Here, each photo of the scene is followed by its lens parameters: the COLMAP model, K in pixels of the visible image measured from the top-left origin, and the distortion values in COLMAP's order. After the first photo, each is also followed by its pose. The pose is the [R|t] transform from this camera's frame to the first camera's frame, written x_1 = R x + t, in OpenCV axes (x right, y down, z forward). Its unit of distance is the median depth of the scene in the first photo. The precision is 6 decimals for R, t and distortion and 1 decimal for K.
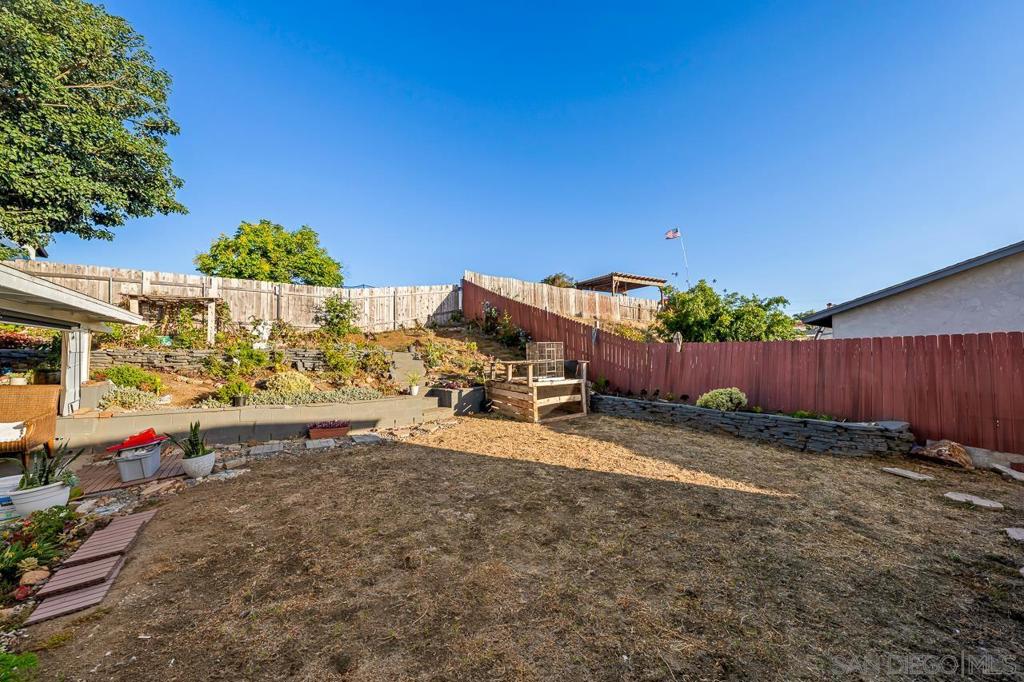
lens RADIAL K [[356.4, 0, 513.8], [0, 356.4, 360.8], [0, 0, 1]] dist [-0.000897, -0.000006]
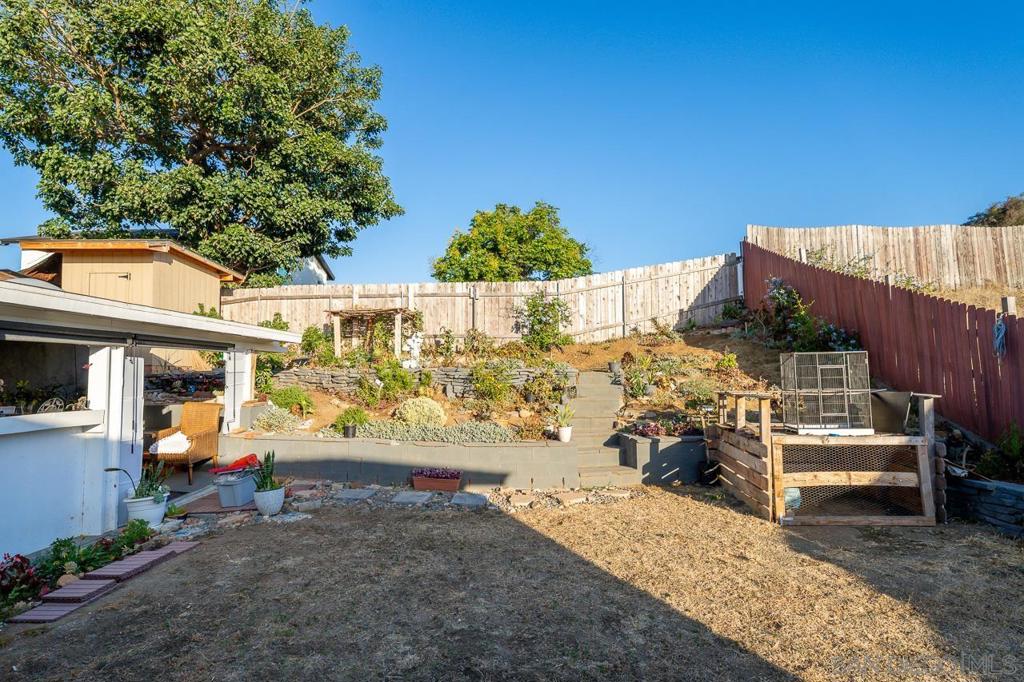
lens RADIAL K [[558.5, 0, 509.2], [0, 558.5, 367.3], [0, 0, 1]] dist [0.002727, 0.000223]
pose [[0.765934, -0.003704, -0.642909, 0.242707], [-0.016439, 0.999544, -0.025343, -0.006127], [0.642709, 0.029979, 0.765524, 0.167977]]
